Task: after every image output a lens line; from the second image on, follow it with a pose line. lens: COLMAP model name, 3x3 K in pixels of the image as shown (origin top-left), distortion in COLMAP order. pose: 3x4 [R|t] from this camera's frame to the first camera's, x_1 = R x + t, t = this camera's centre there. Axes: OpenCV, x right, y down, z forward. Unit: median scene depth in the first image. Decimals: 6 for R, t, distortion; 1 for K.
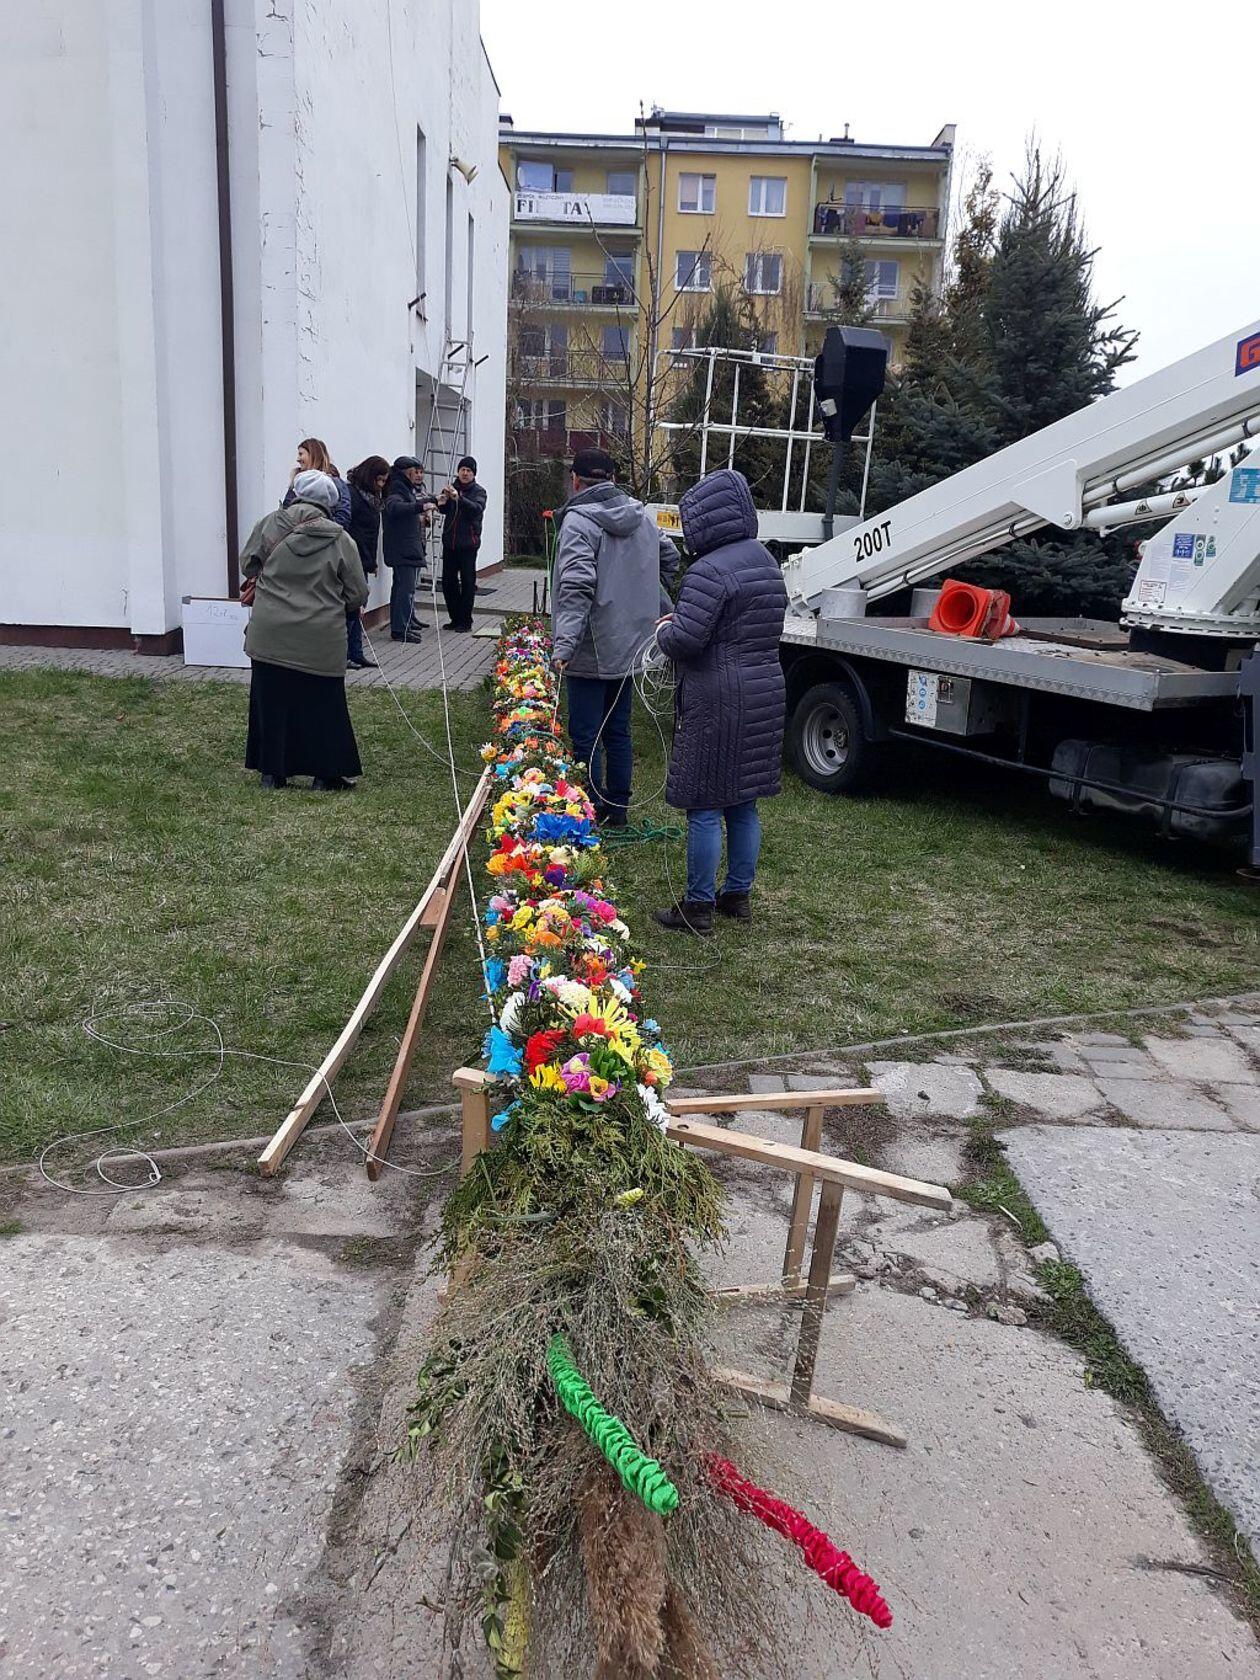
lens RADIAL K [[1427.3, 0, 636.3], [0, 1427.3, 796.0], [0, 0, 1]] dist [0.263630, -0.844918]
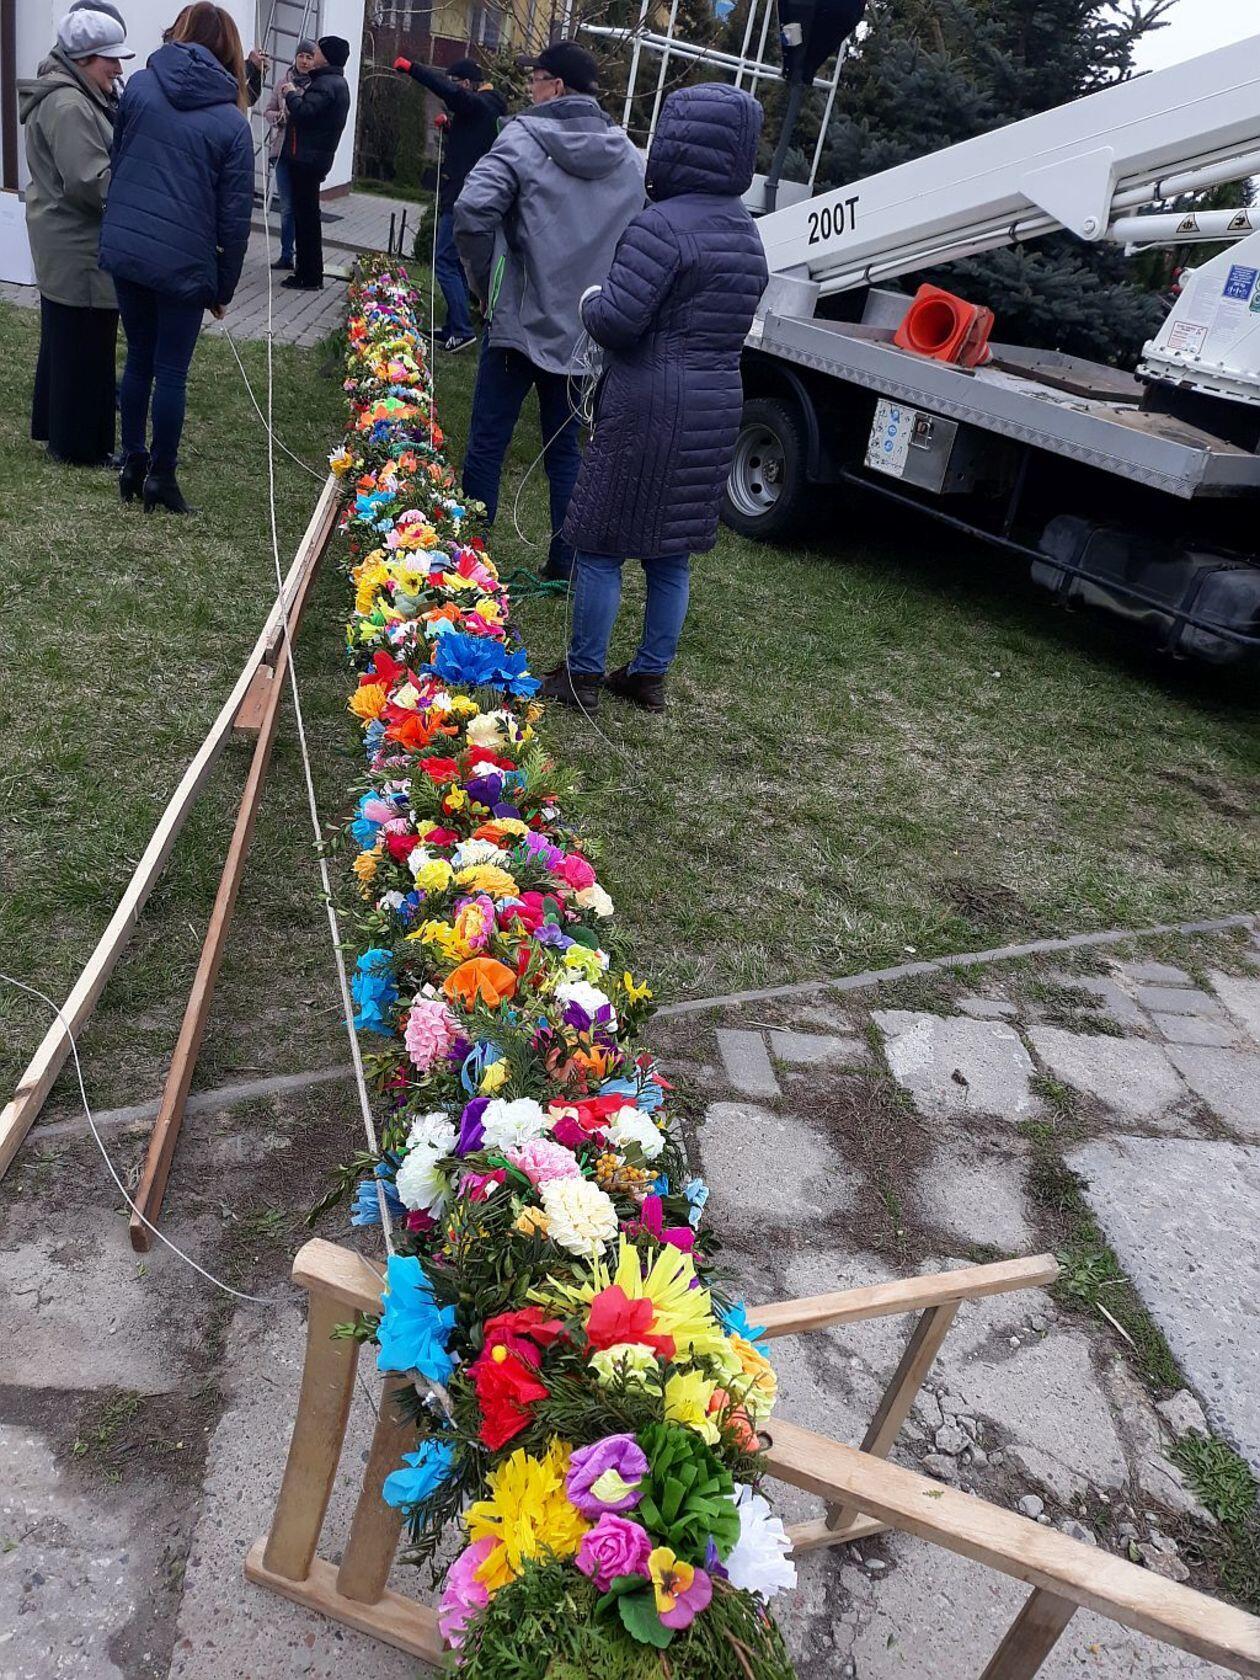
lens RADIAL K [[1473.7, 0, 630.0], [0, 1473.7, 840.0], [0, 0, 1]] dist [-0.000900, -0.007724]
pose [[0.988556, 0.081784, 0.126763, -0.037415], [-0.109679, 0.966581, 0.231716, -0.033130], [-0.103576, -0.242967, 0.964489, 0.224530]]
